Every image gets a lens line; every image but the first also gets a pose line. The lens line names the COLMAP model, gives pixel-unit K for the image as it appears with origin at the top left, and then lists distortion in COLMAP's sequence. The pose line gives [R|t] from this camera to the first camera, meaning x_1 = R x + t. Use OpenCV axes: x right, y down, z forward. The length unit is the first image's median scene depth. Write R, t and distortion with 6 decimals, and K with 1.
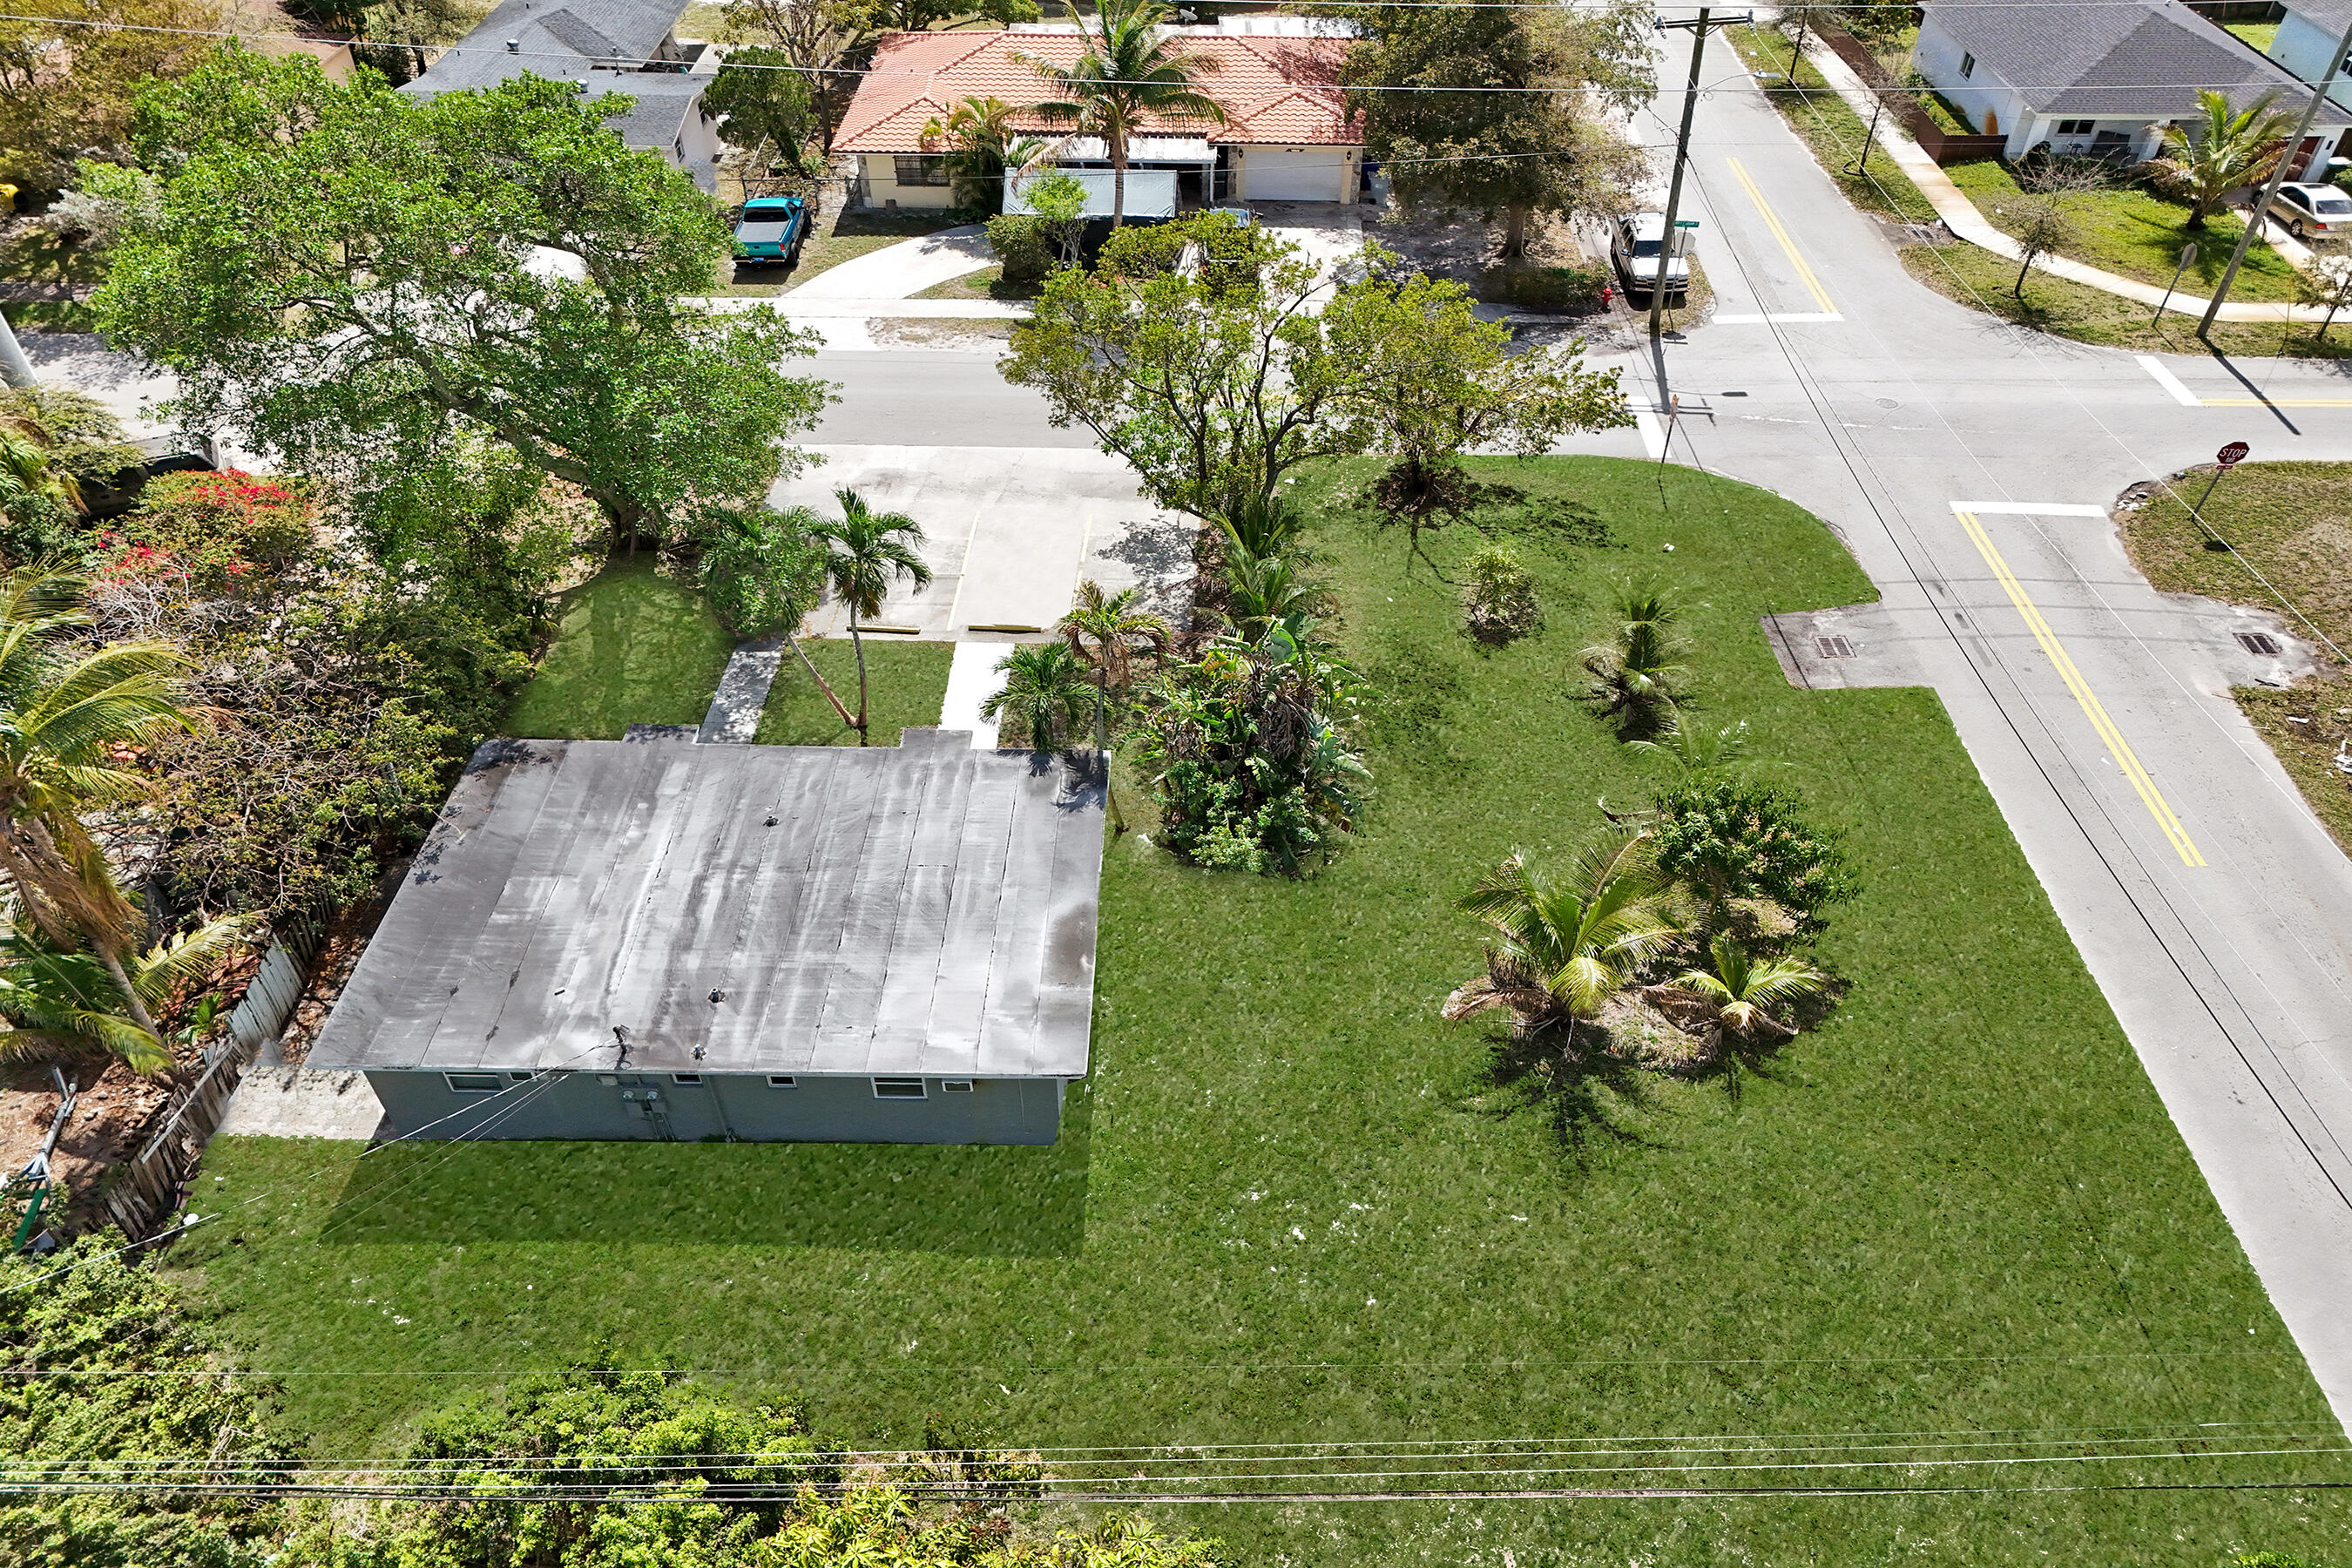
lens RADIAL K [[1822.8, 0, 1181.2], [0, 1822.8, 789.1], [0, 0, 1]] dist [0.081819, -0.069241]
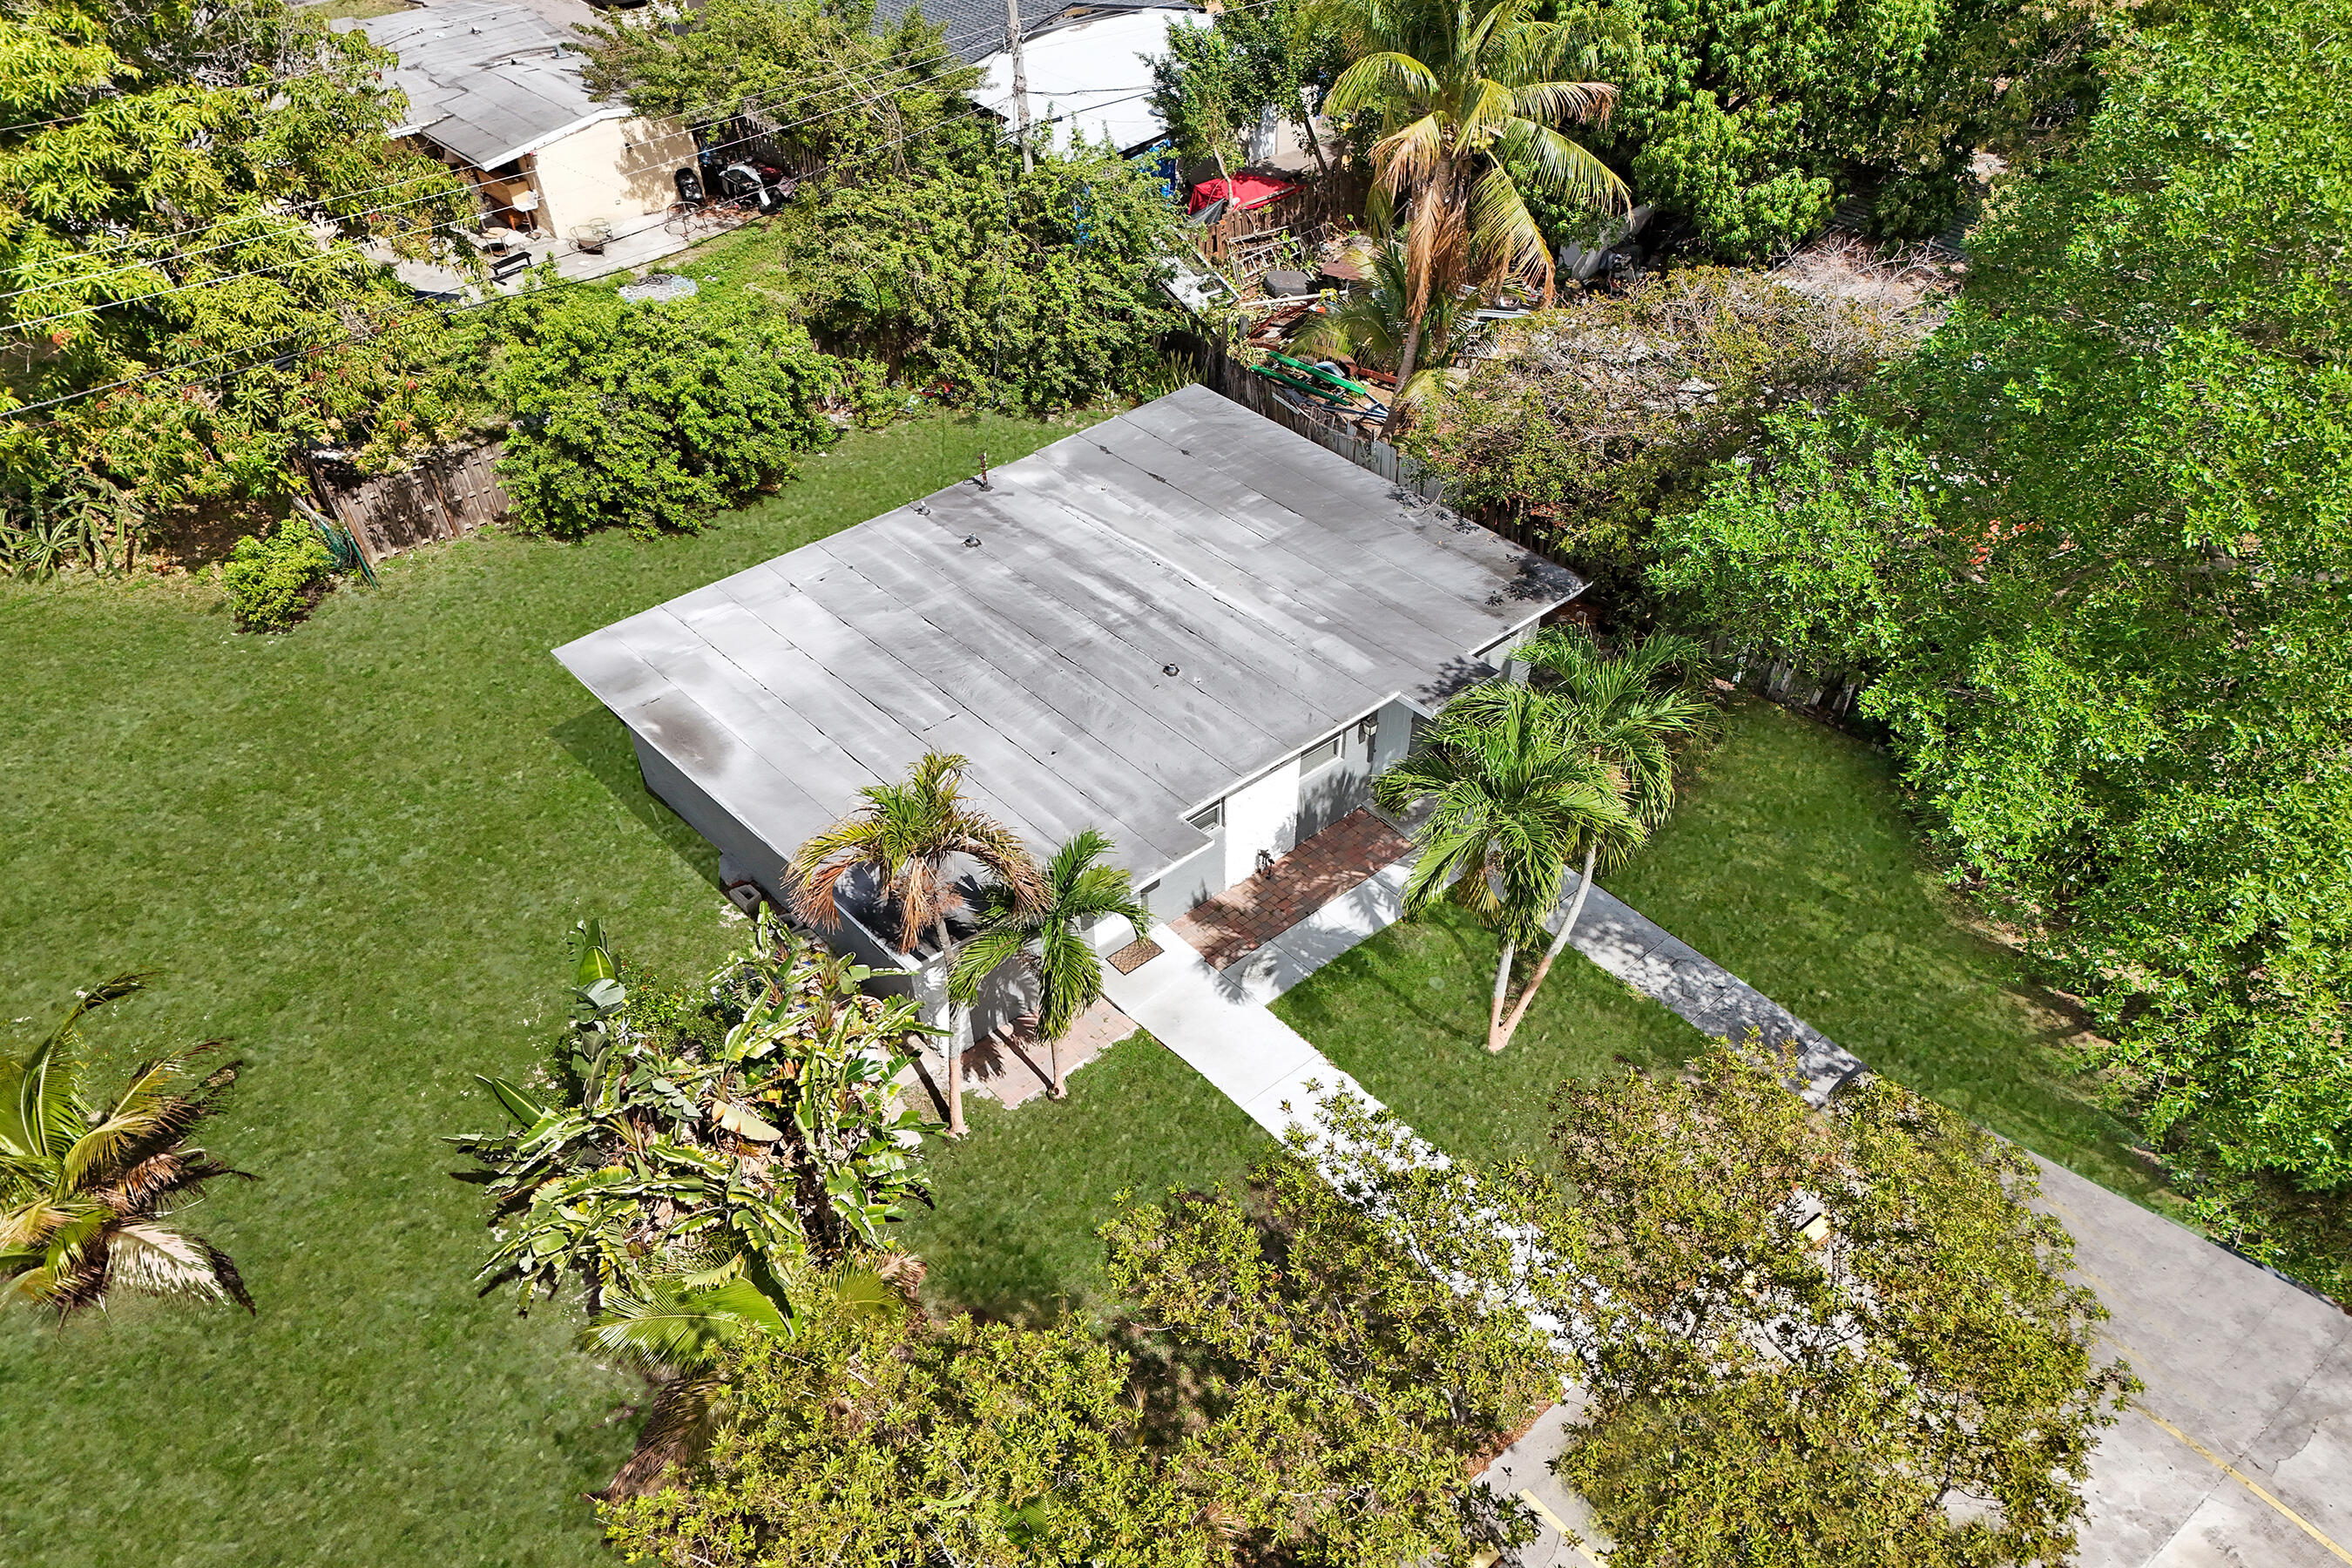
lens RADIAL K [[1822.1, 0, 1179.1], [0, 1822.1, 848.2], [0, 0, 1]] dist [0.030836, 0.003121]
pose [[-0.743677, 0.429831, -0.512045, 0.153413], [-0.399493, 0.328411, 0.855892, -0.491245], [0.536050, 0.841066, -0.072517, 0.918138]]
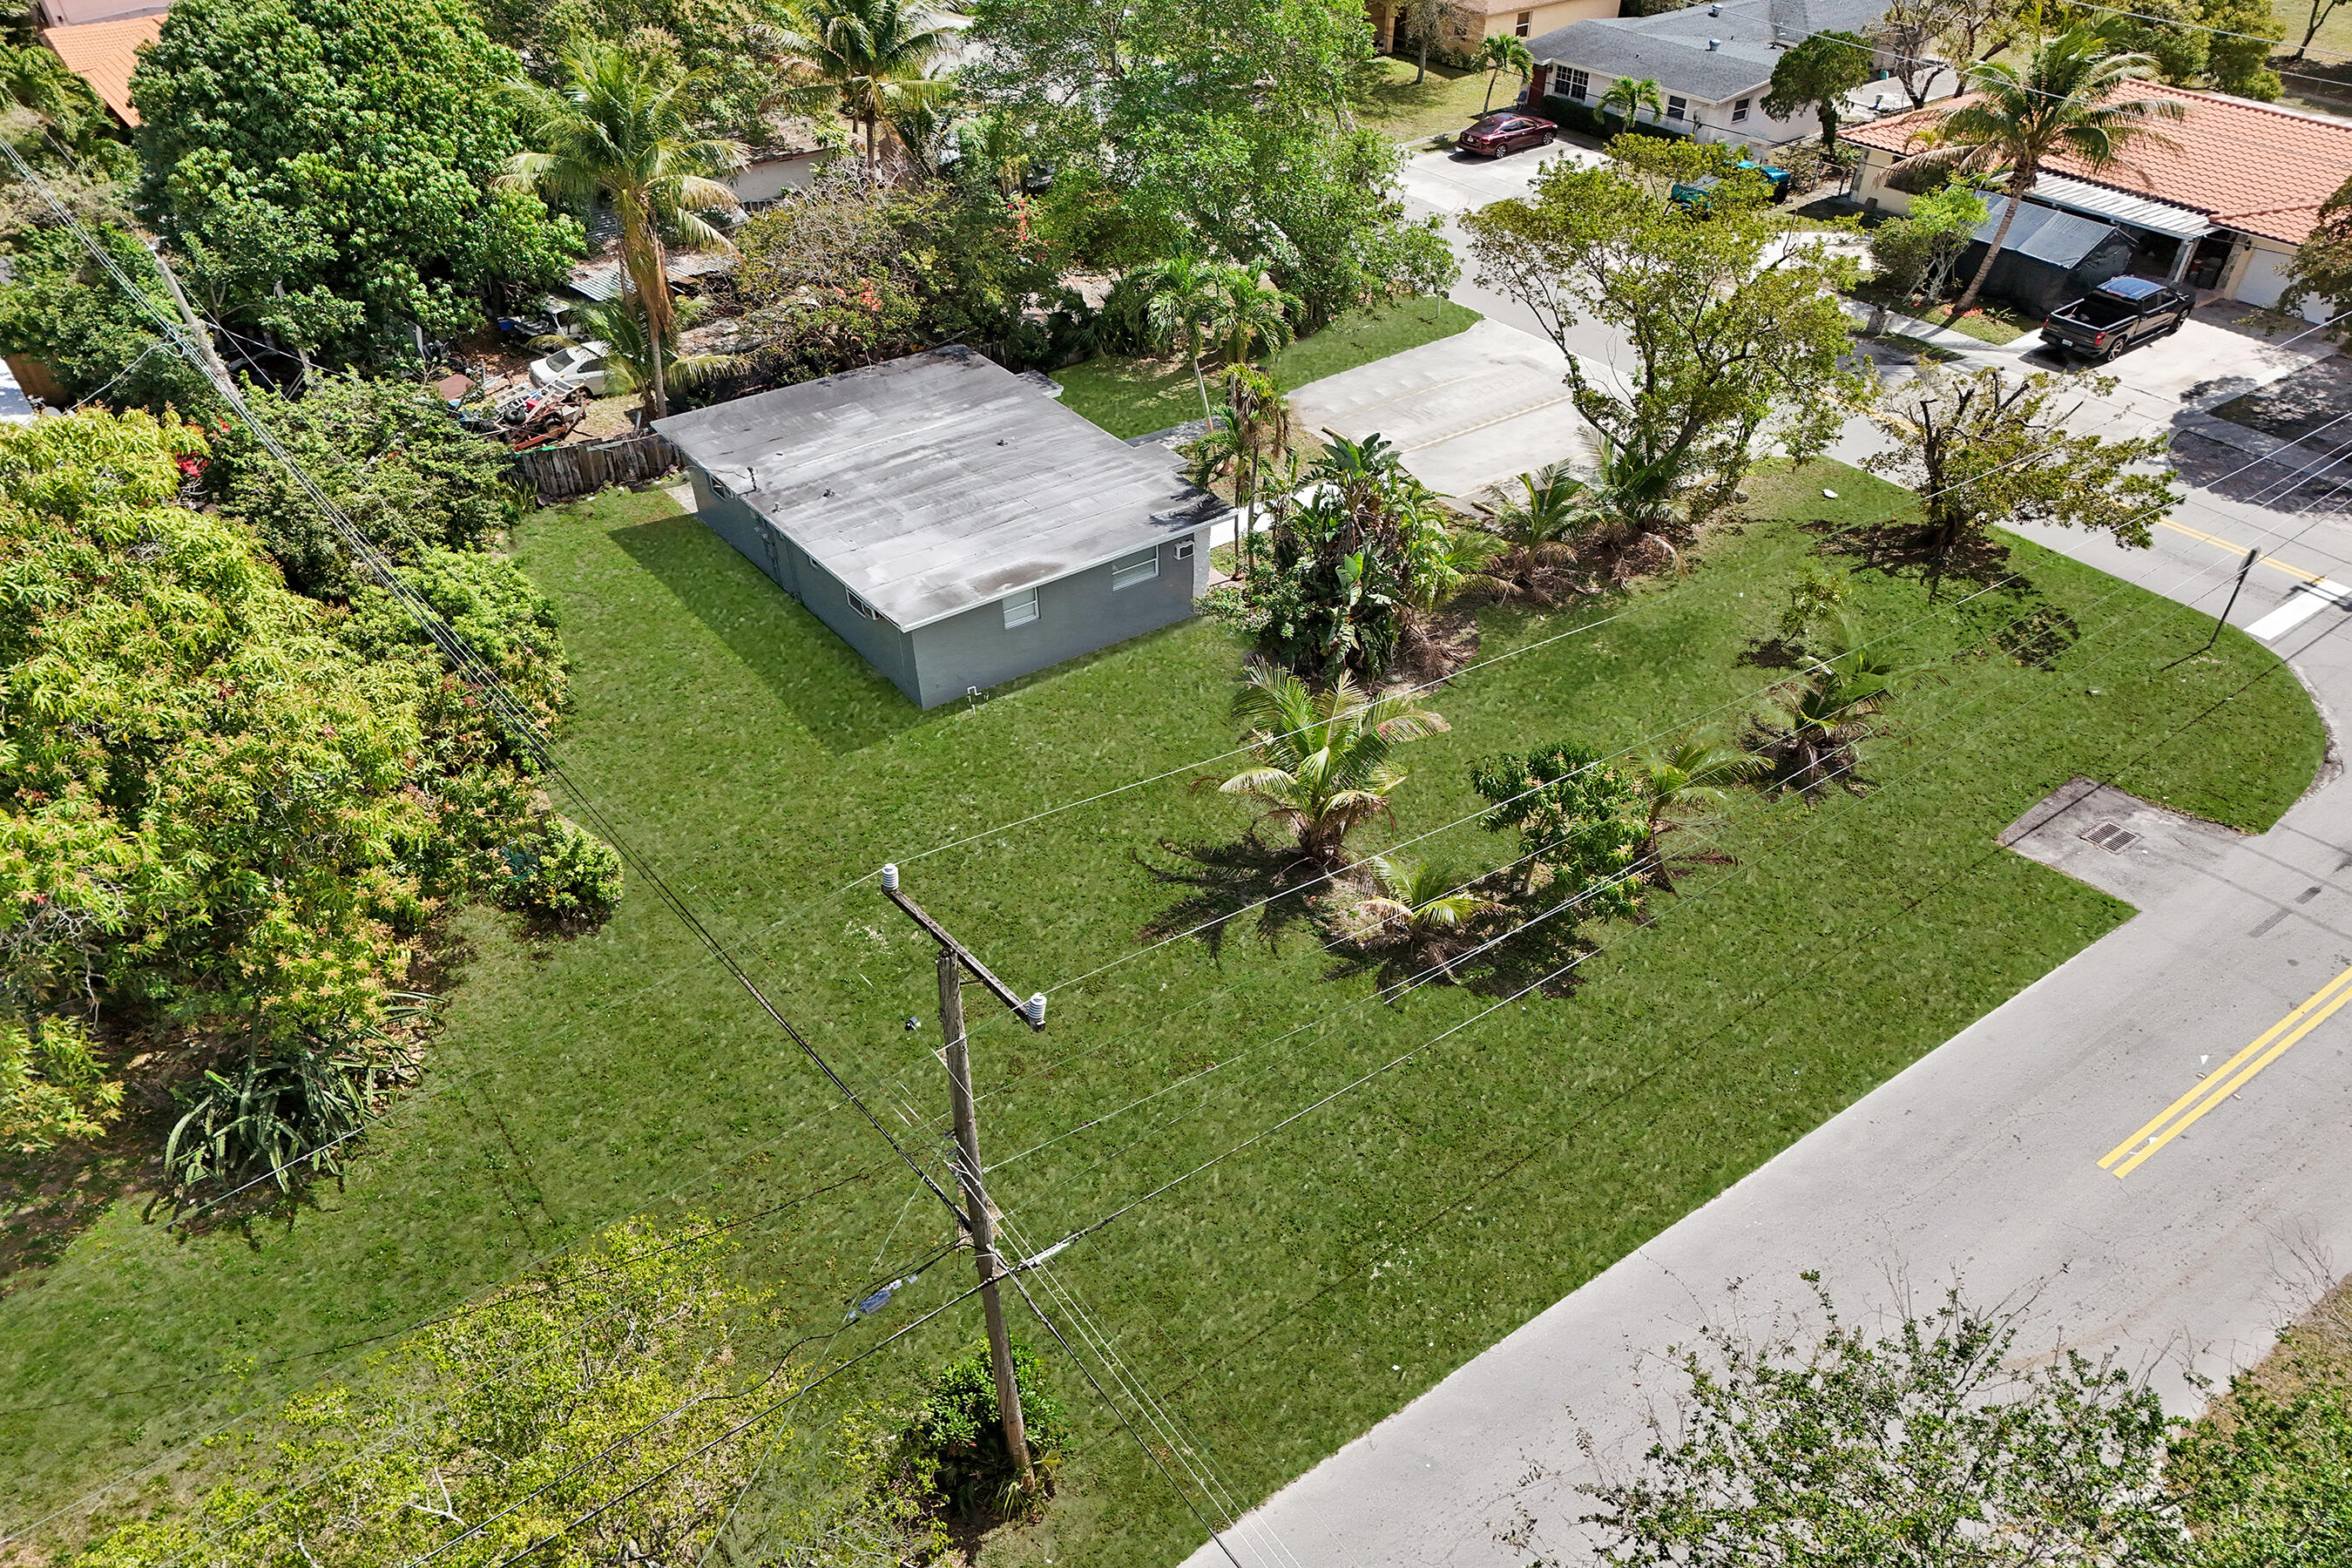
lens RADIAL K [[1861.2, 0, 1176.0], [0, 1861.2, 784.0], [0, 0, 1]] dist [0.085766, -0.068401]
pose [[0.609631, 0.440707, -0.658883, 0.693151], [-0.481578, 0.866137, 0.133754, -0.010310], [0.629629, 0.235763, 0.740259, 0.138573]]
